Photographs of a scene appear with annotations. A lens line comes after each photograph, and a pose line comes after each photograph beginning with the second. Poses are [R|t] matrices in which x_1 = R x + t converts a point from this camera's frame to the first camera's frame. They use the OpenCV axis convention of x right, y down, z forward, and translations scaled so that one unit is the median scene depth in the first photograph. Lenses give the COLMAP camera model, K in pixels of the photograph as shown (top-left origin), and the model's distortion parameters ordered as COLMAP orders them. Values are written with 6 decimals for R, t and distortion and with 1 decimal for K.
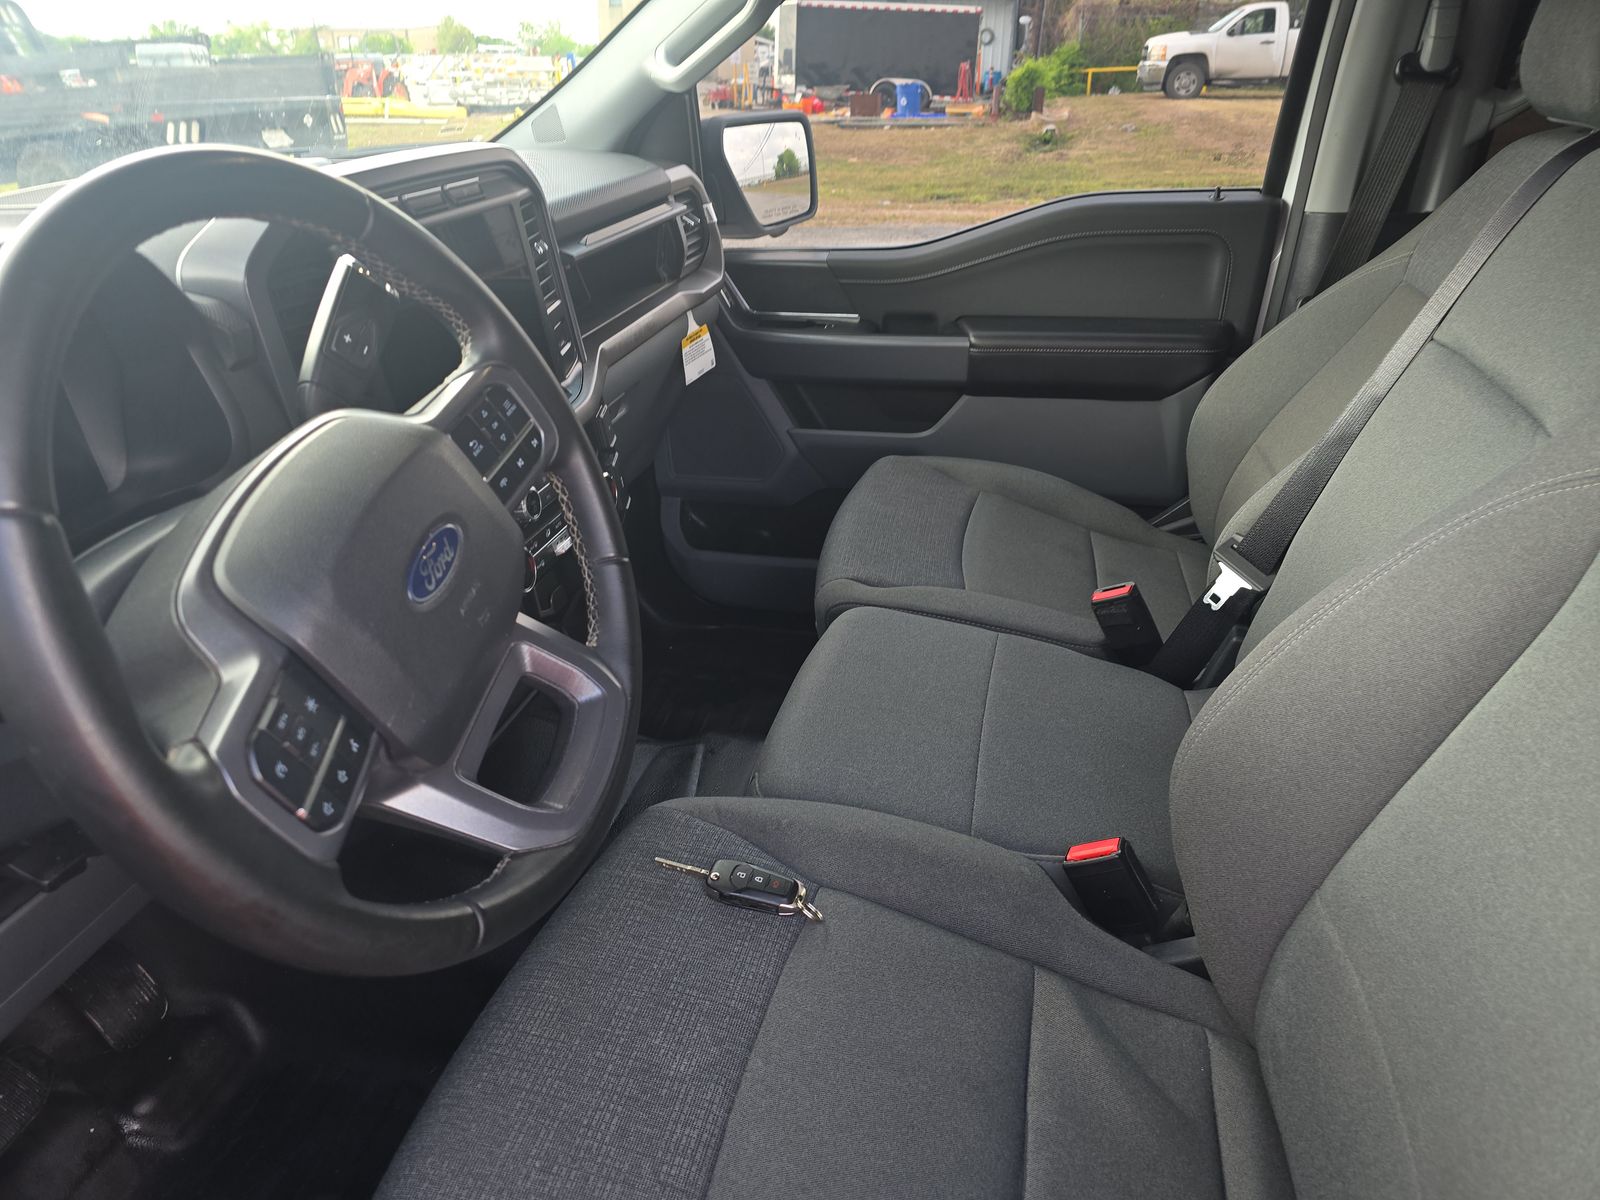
lens RADIAL K [[1078.0, 0, 800.0], [0, 1078.0, 600.0], [0, 0, 1]] dist [0.058813, -0.046940]
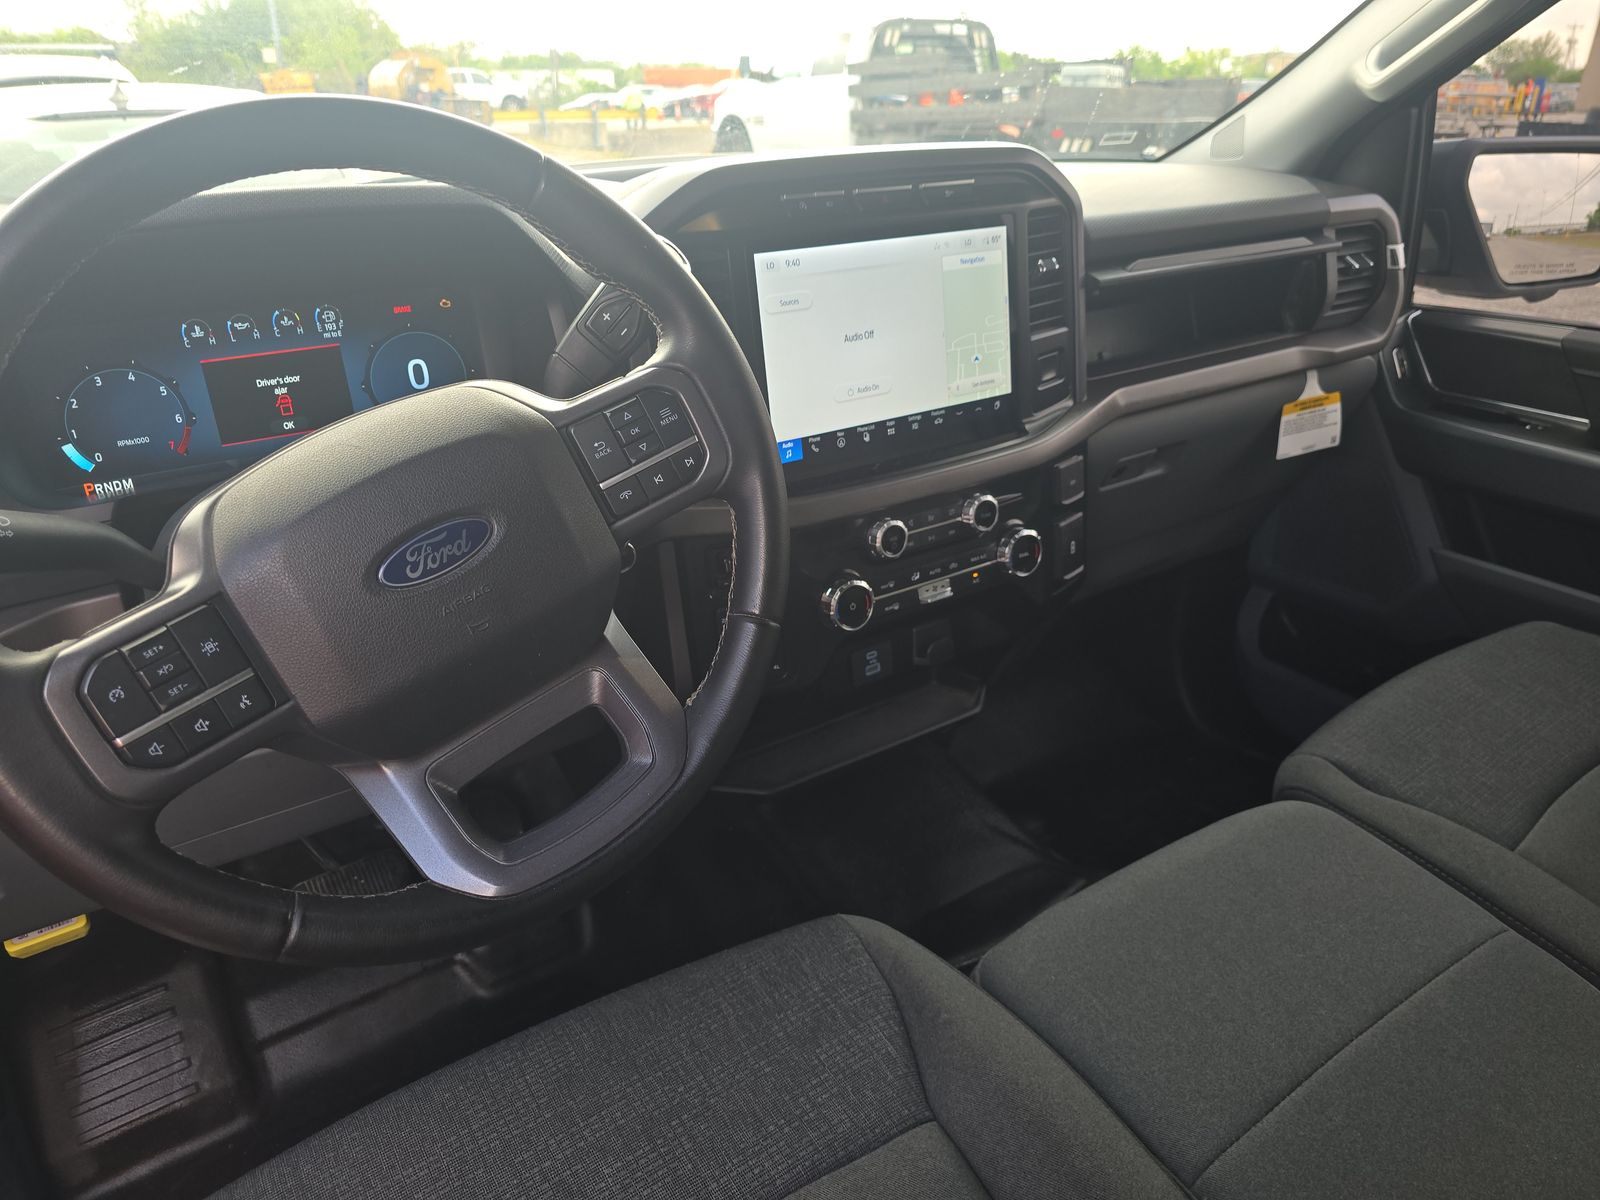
lens RADIAL K [[1078.0, 0, 800.0], [0, 1078.0, 600.0], [0, 0, 1]] dist [0.058813, -0.046940]
pose [[0.733371, 0.309251, -0.605418, 0.165123], [-0.319788, 0.942794, 0.094212, -0.064571], [0.599919, 0.124513, 0.790312, 0.161400]]
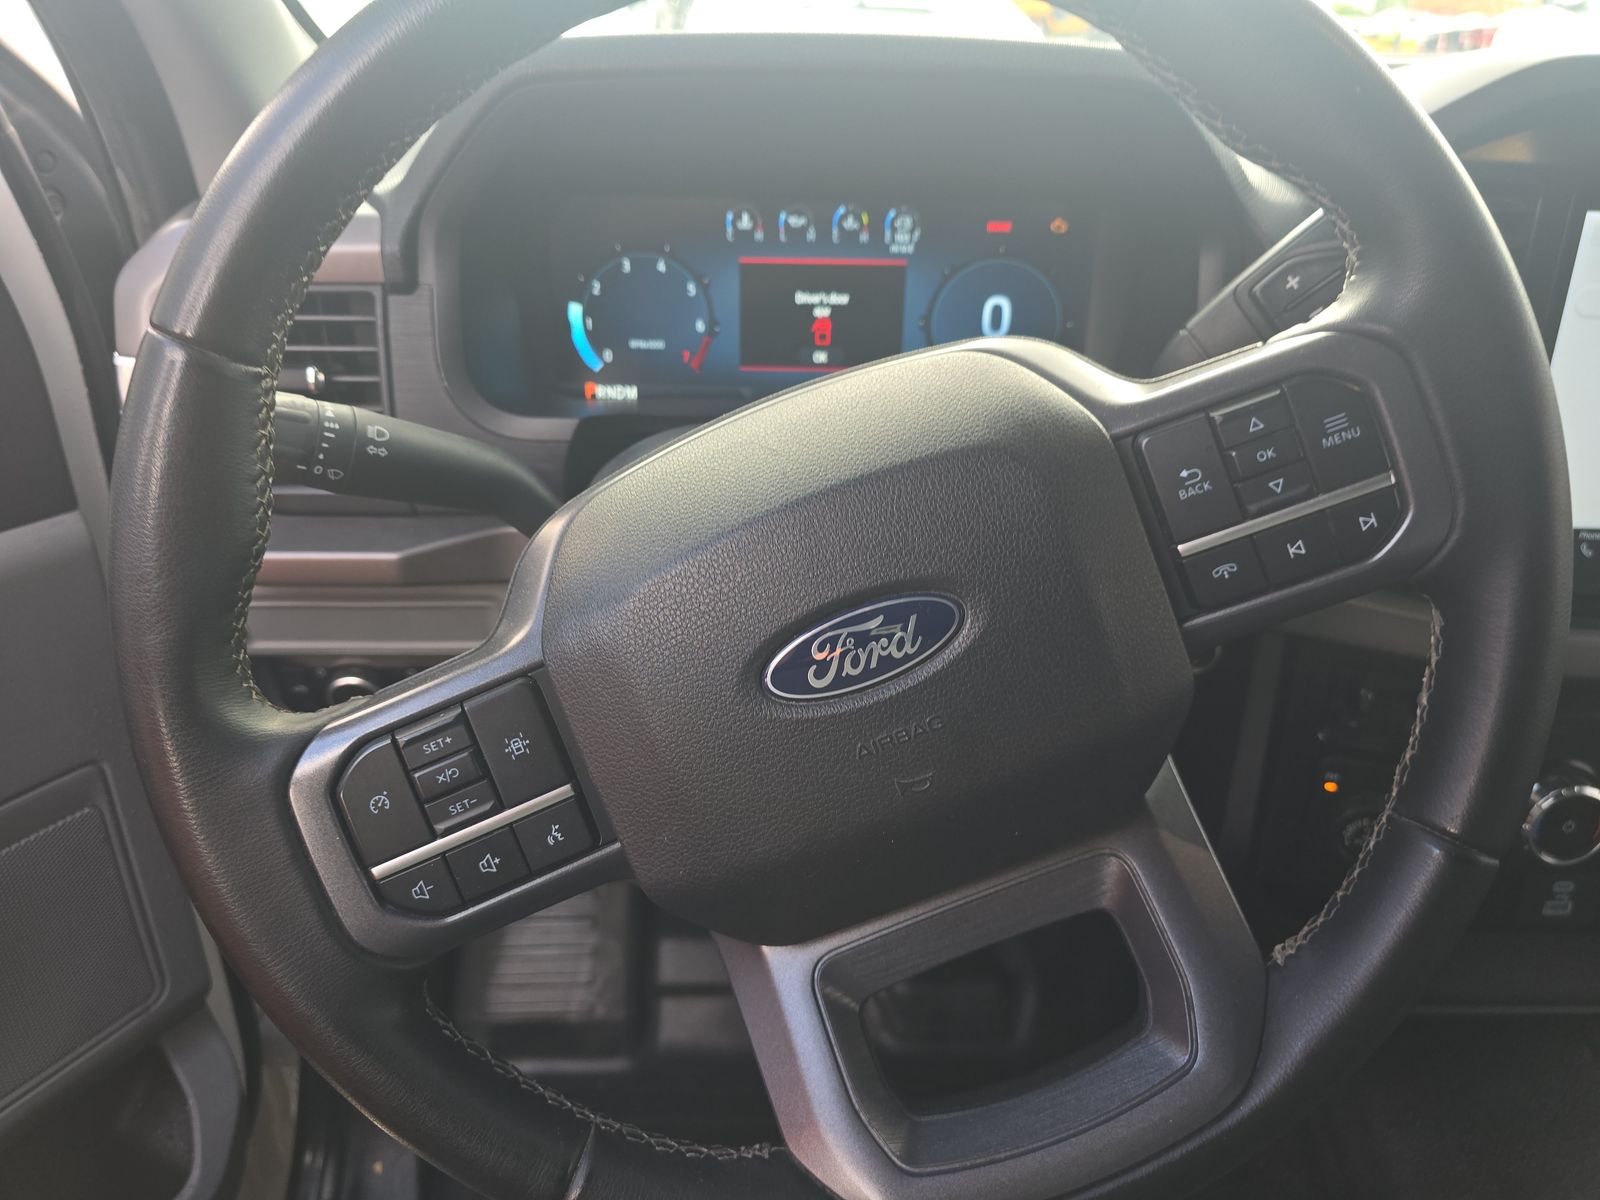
lens RADIAL K [[1106.8, 0, 800.0], [0, 1106.8, 600.0], [0, 0, 1]] dist [0.035782, -0.055541]
pose [[0.297160, 0.450580, -0.841828, 0.036293], [-0.360757, 0.869285, 0.337932, -0.080473], [0.884054, 0.203275, 0.420866, 0.260715]]
